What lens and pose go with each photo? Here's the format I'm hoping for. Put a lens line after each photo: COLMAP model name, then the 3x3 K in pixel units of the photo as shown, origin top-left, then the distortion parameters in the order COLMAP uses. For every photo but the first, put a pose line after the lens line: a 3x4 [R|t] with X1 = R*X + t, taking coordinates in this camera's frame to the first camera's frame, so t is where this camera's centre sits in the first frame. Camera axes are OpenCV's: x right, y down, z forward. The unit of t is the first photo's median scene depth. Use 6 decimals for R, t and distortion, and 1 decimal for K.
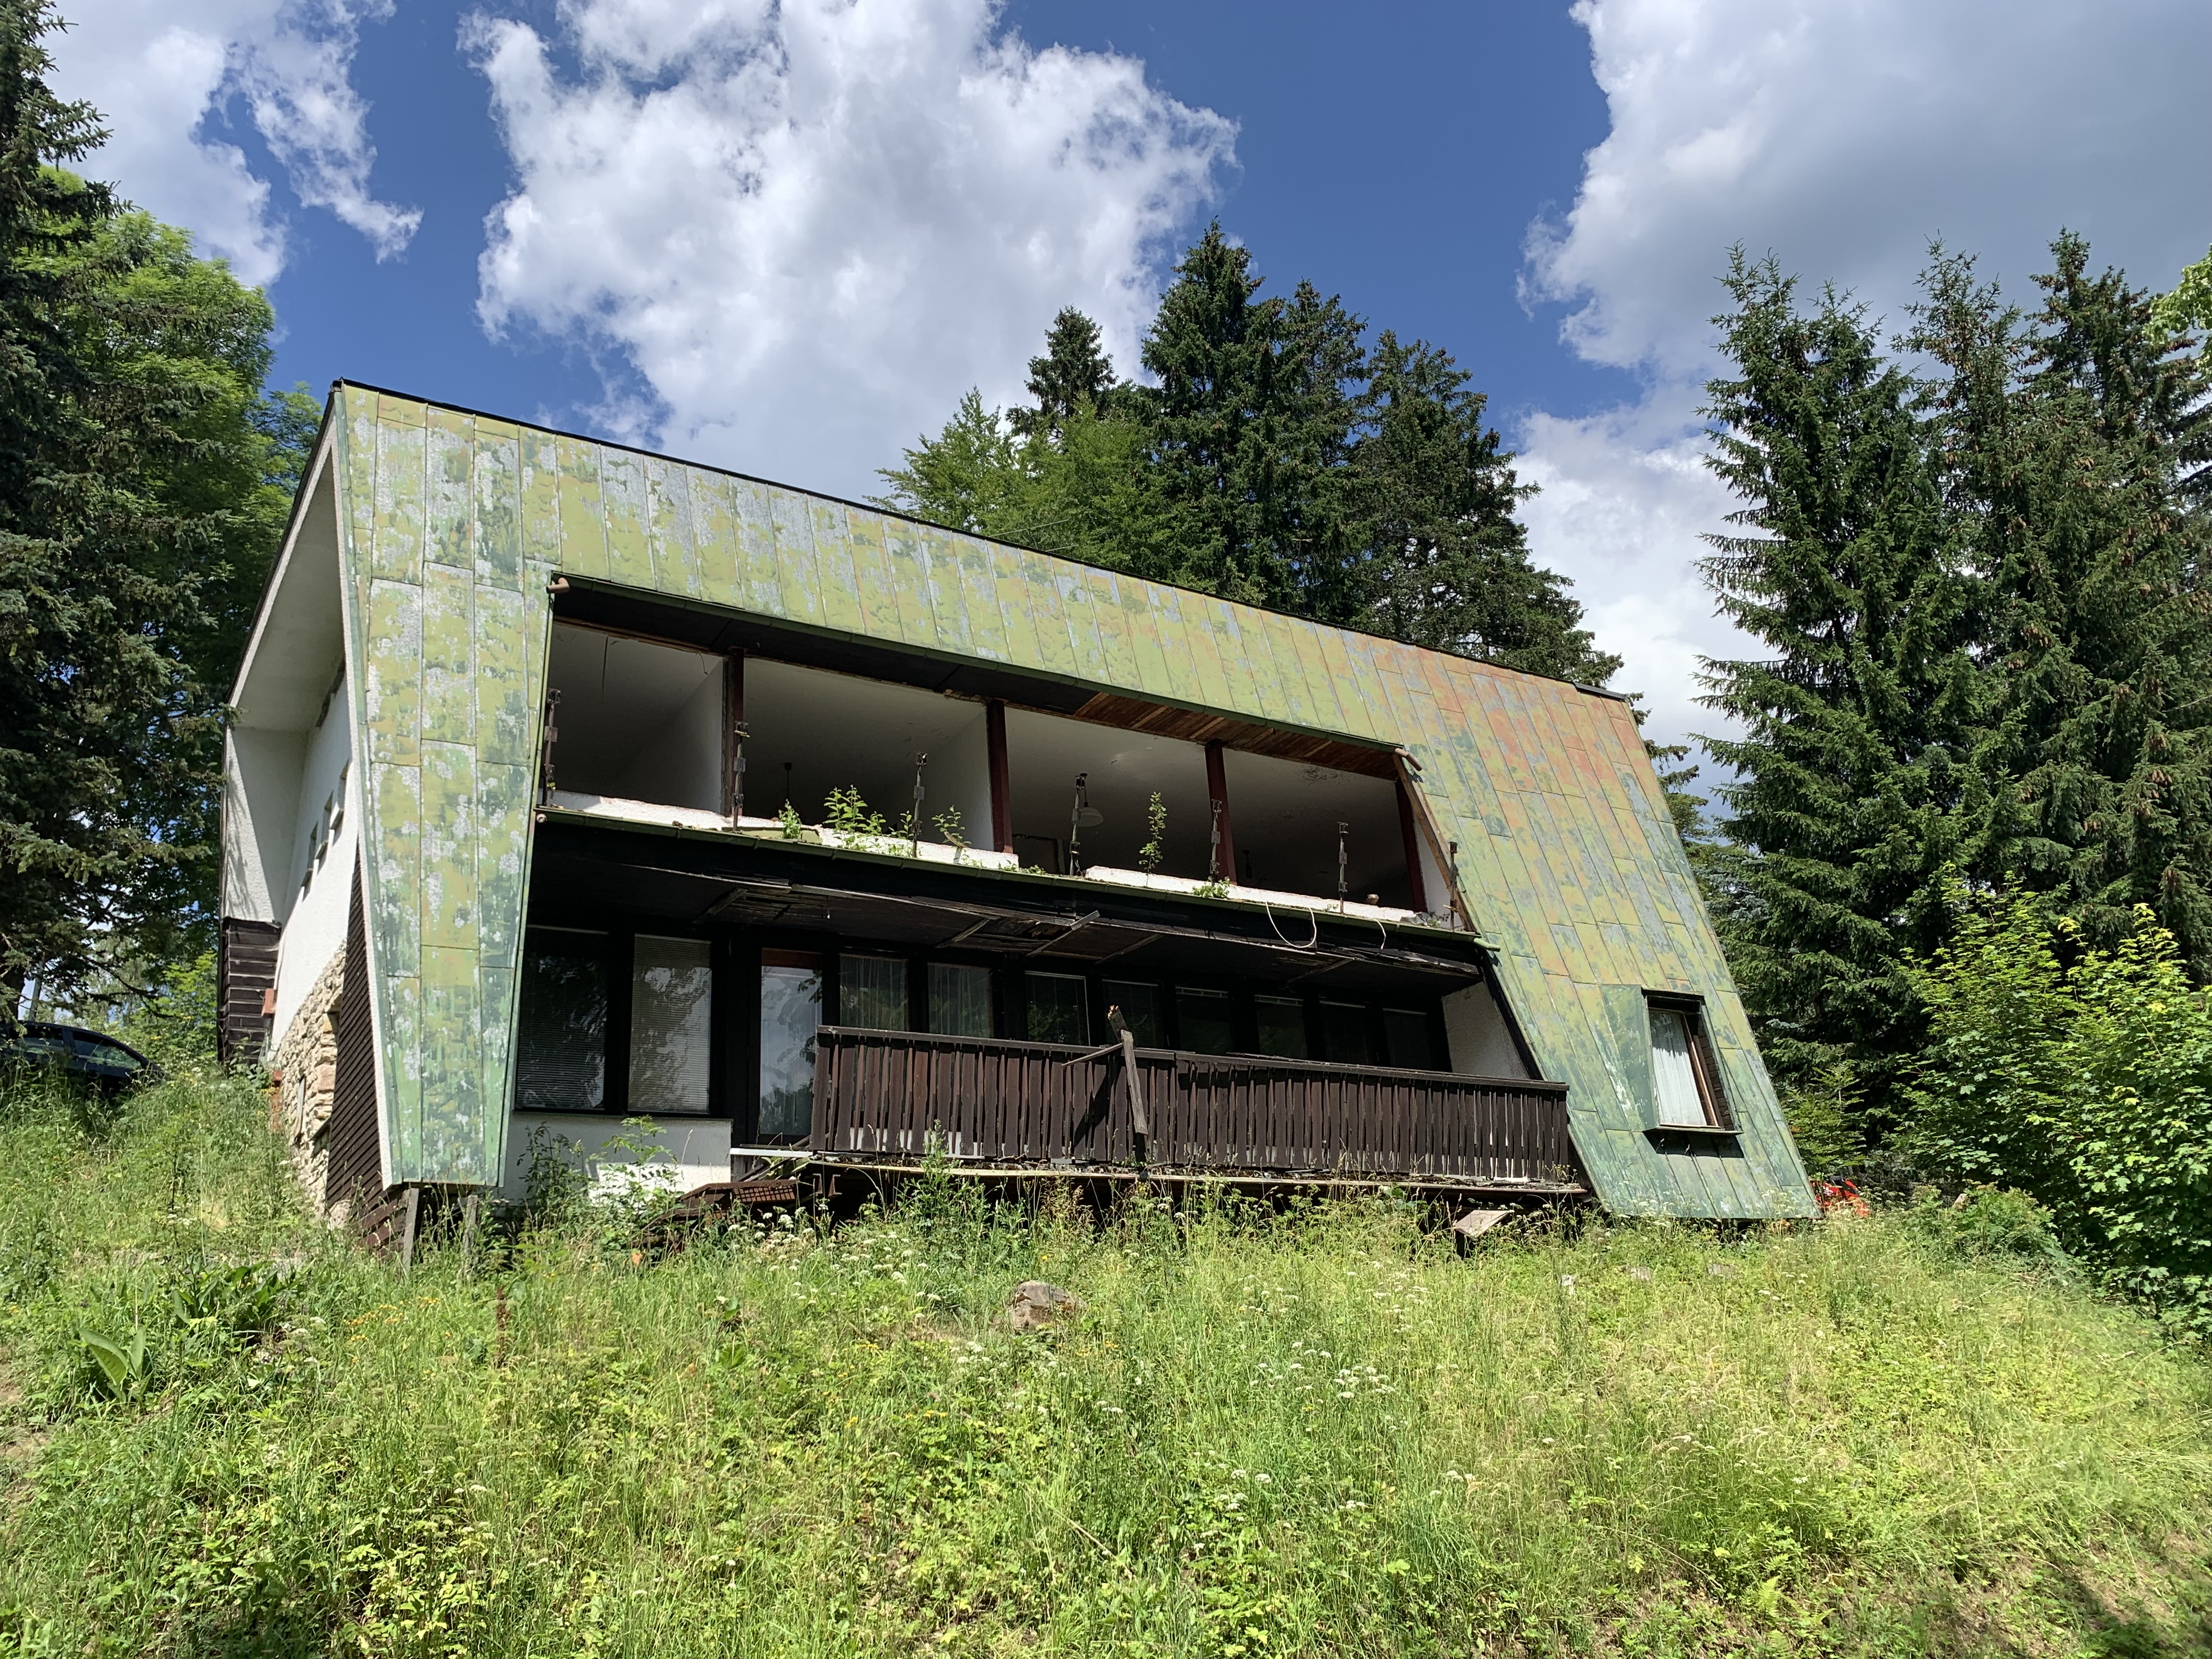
lens RADIAL K [[1697.1, 0, 1106.0], [0, 1697.1, 829.5], [0, 0, 1]] dist [0.035036, -0.002053]
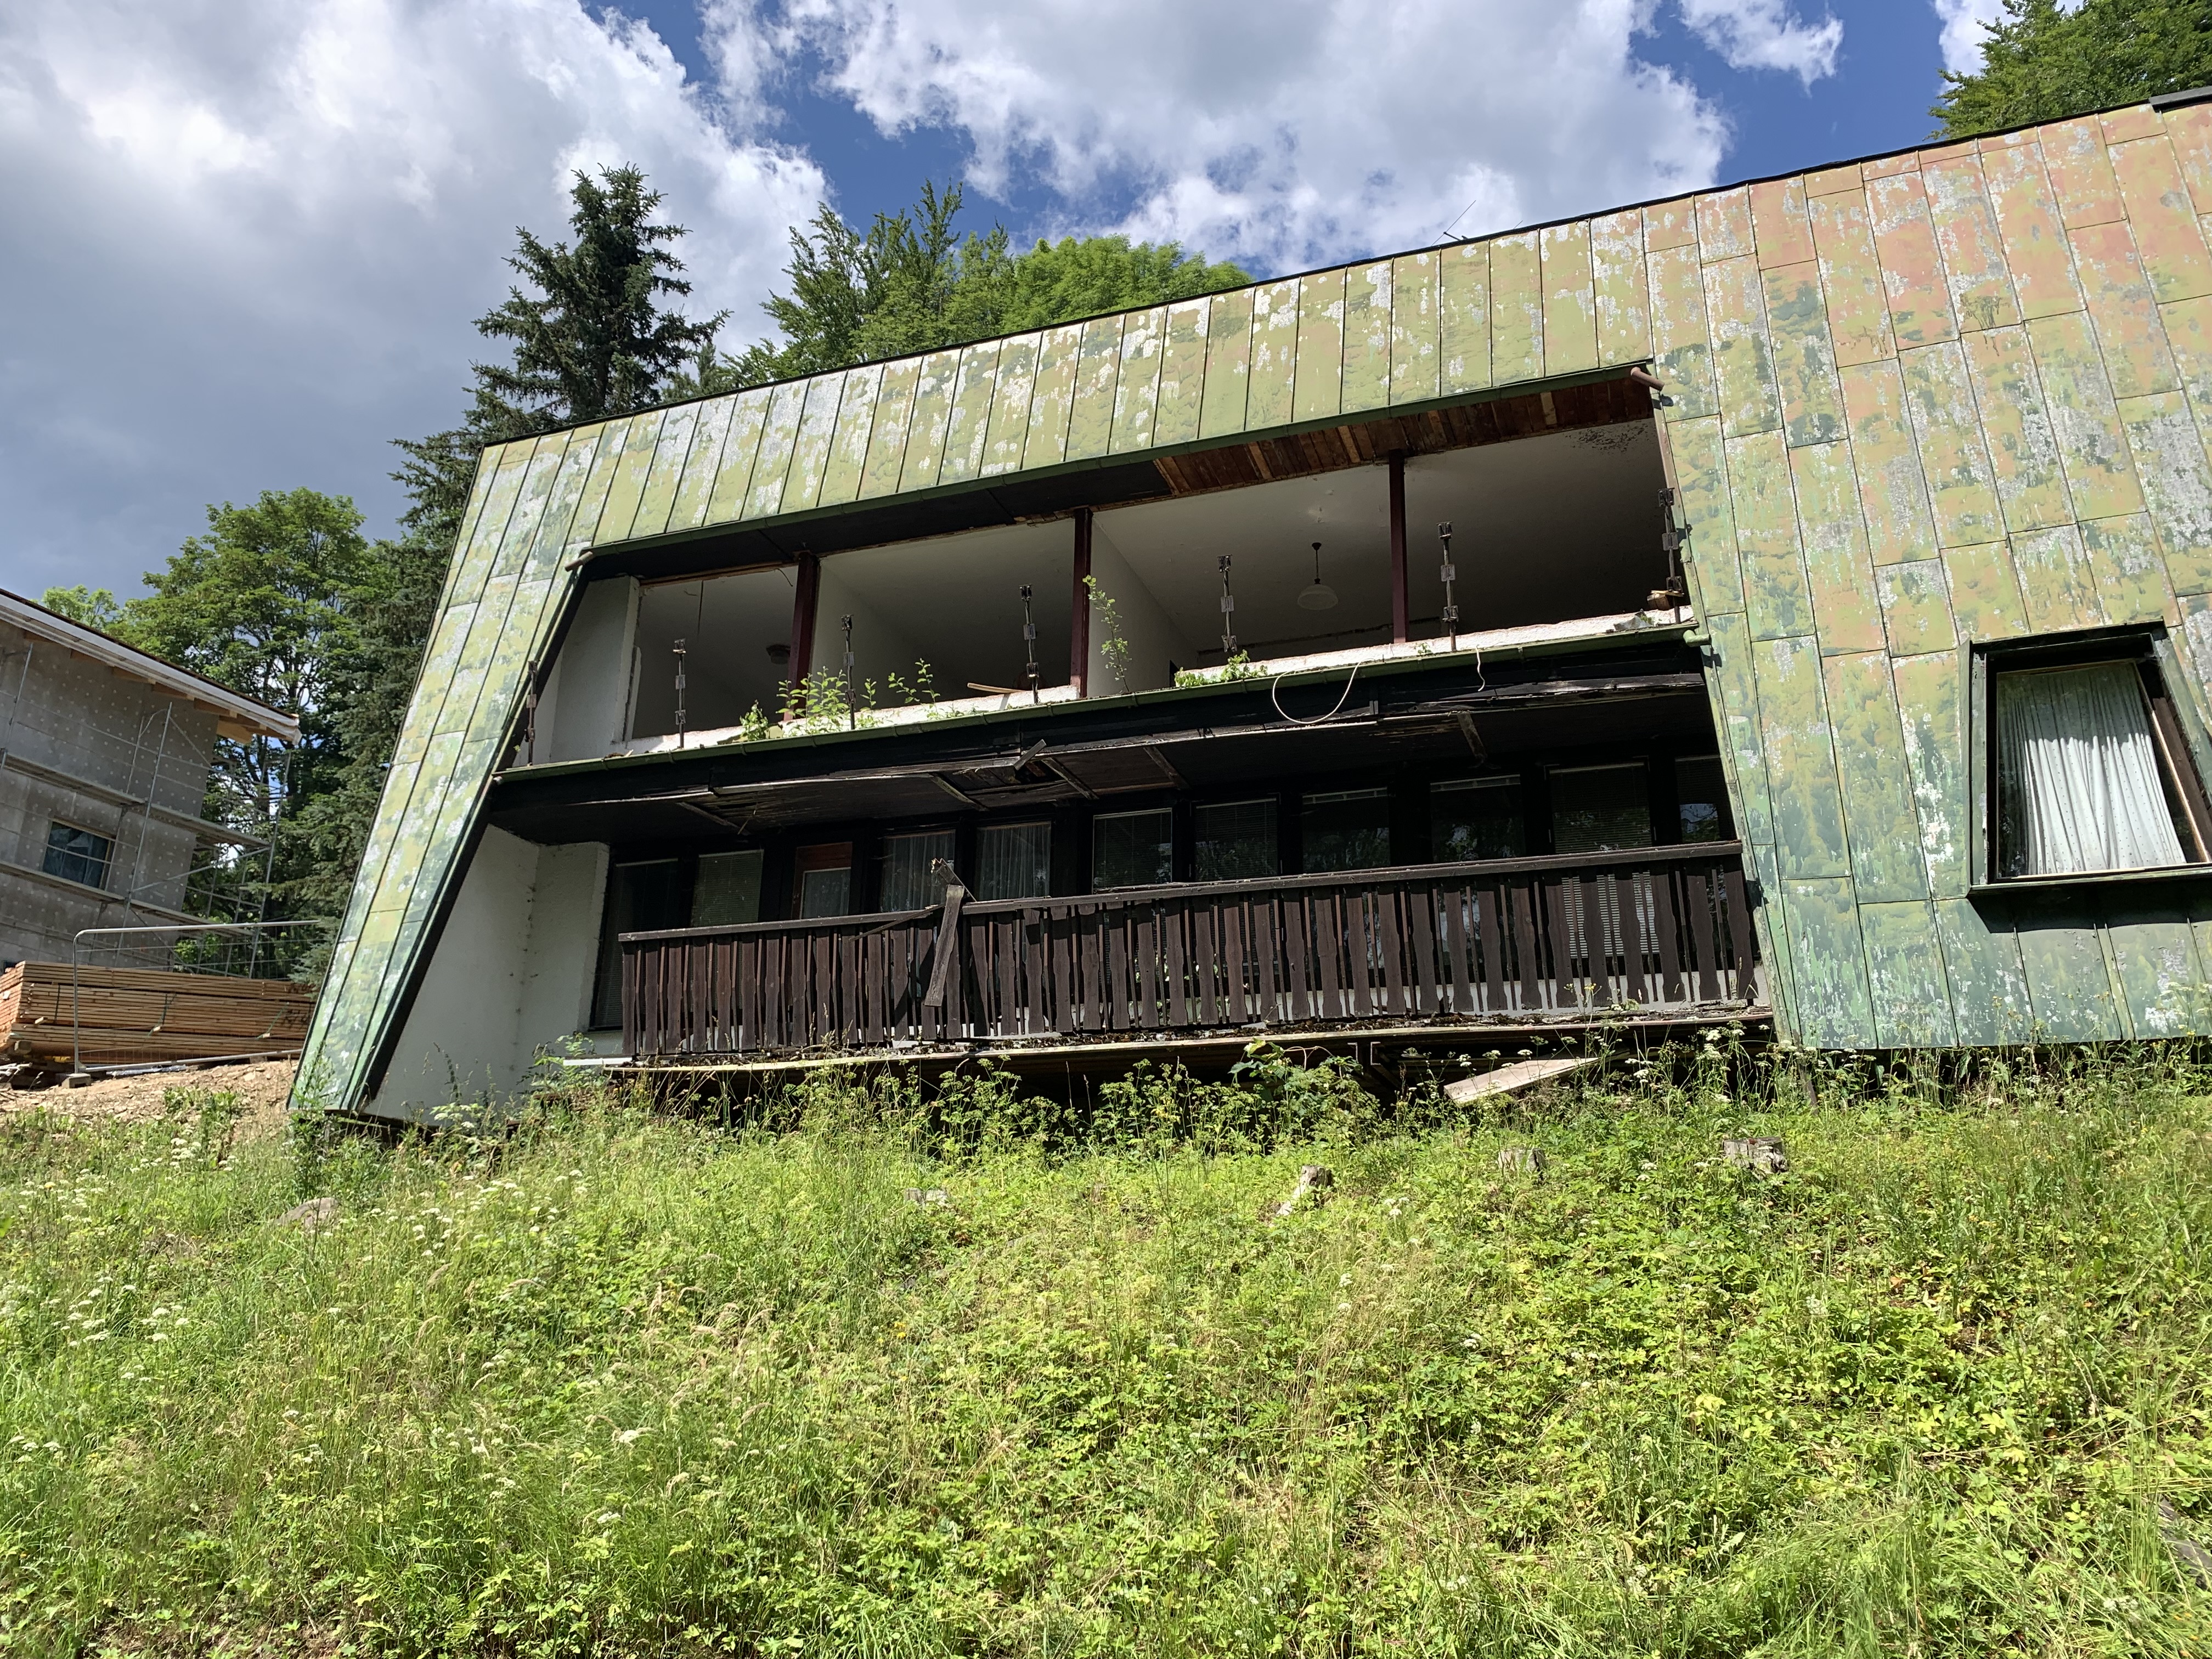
lens RADIAL K [[1634.8, 0, 1106.0], [0, 1634.8, 829.5], [0, 0, 1]] dist [0.086609, -0.001130]
pose [[0.621157, -0.155206, -0.768163, 0.600168], [0.229014, 0.973355, -0.011478, 0.102546], [0.749477, -0.168790, 0.640151, 0.466638]]
